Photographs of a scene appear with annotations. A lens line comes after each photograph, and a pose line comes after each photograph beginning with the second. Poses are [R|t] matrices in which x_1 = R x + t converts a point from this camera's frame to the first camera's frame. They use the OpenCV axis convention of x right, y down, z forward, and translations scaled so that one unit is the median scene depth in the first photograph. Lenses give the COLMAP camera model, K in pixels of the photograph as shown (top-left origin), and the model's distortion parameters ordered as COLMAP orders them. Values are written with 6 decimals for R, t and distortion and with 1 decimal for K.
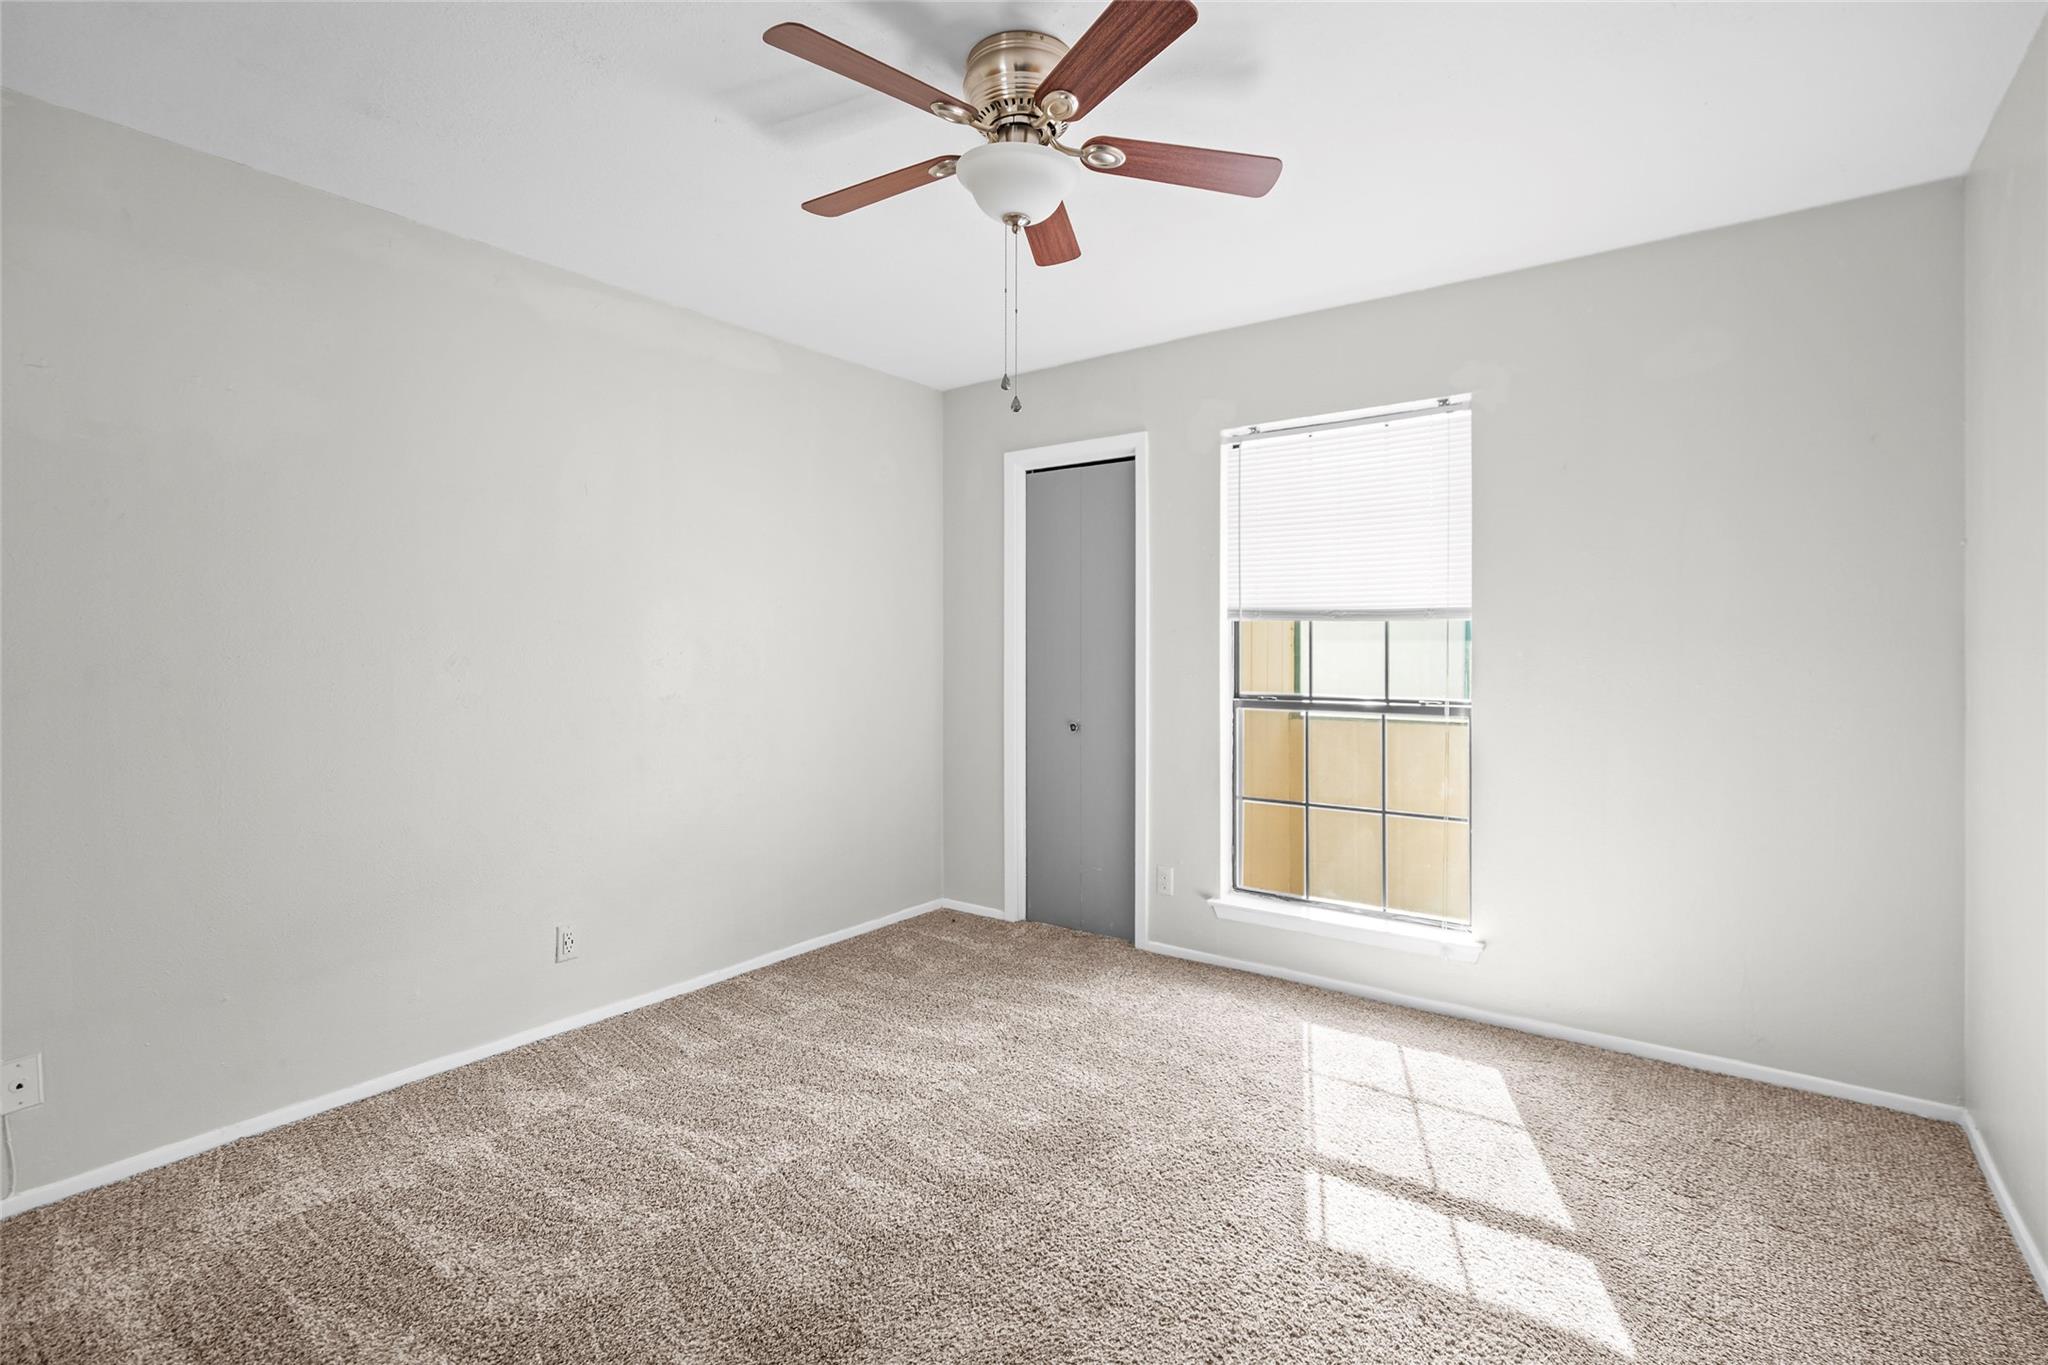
lens RADIAL K [[932.1, 0, 1029.4], [0, 932.1, 636.2], [0, 0, 1]] dist [-0.005841, 0.000095]
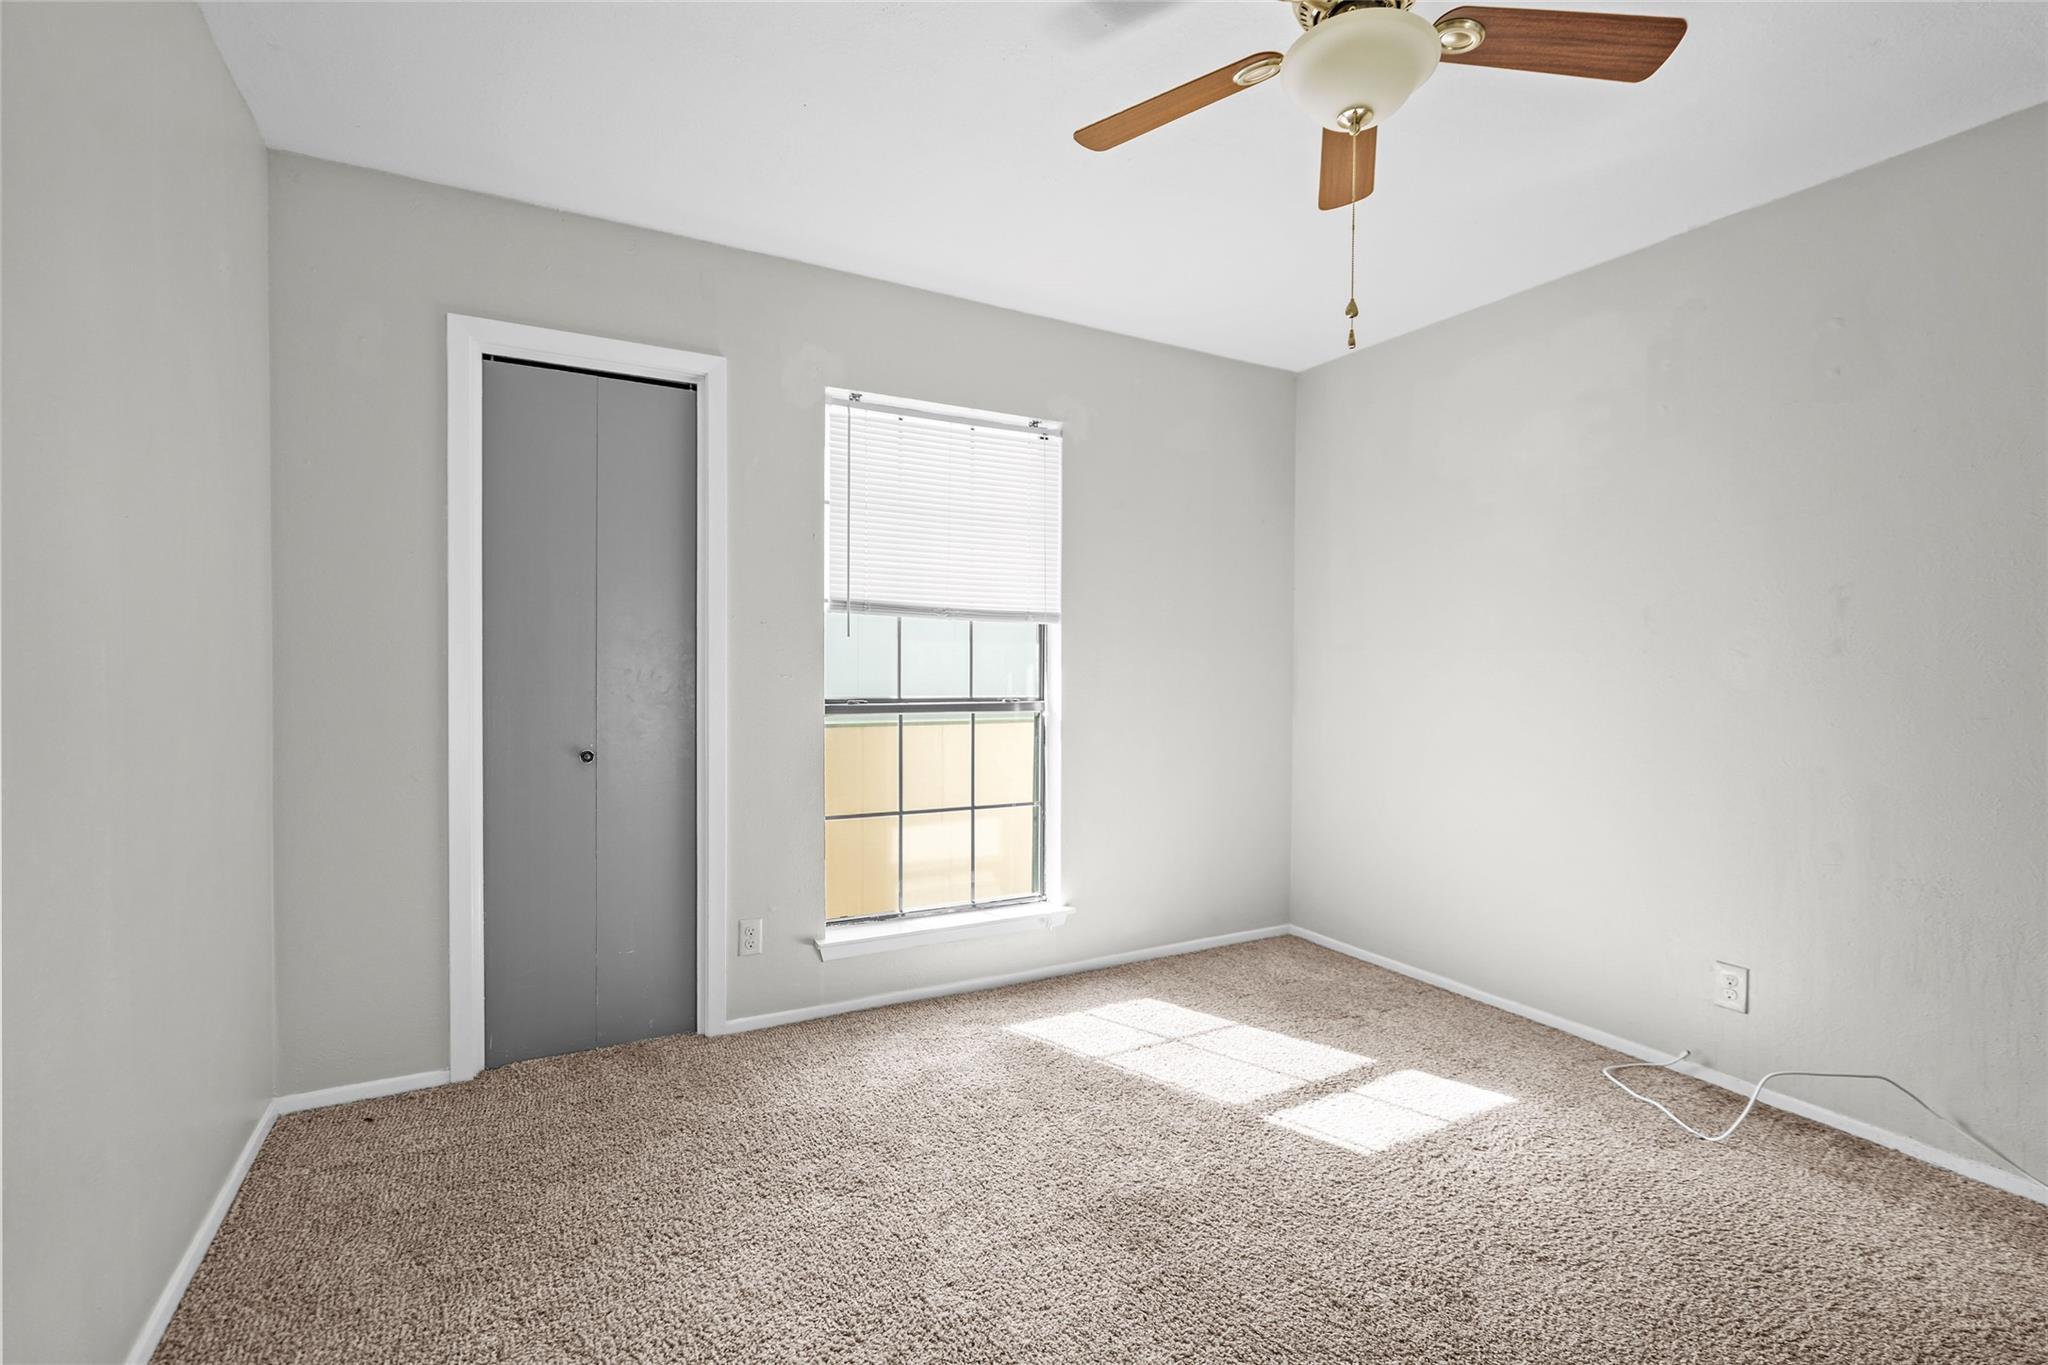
lens RADIAL K [[927.1, 0, 1024.1], [0, 927.1, 674.3], [0, 0, 1]] dist [-0.001519, 0.000341]
pose [[0.427157, -0.007764, 0.904144, -0.491430], [-0.022323, 0.999568, 0.019129, 0.019722], [-0.903902, -0.028354, 0.426799, 0.485118]]
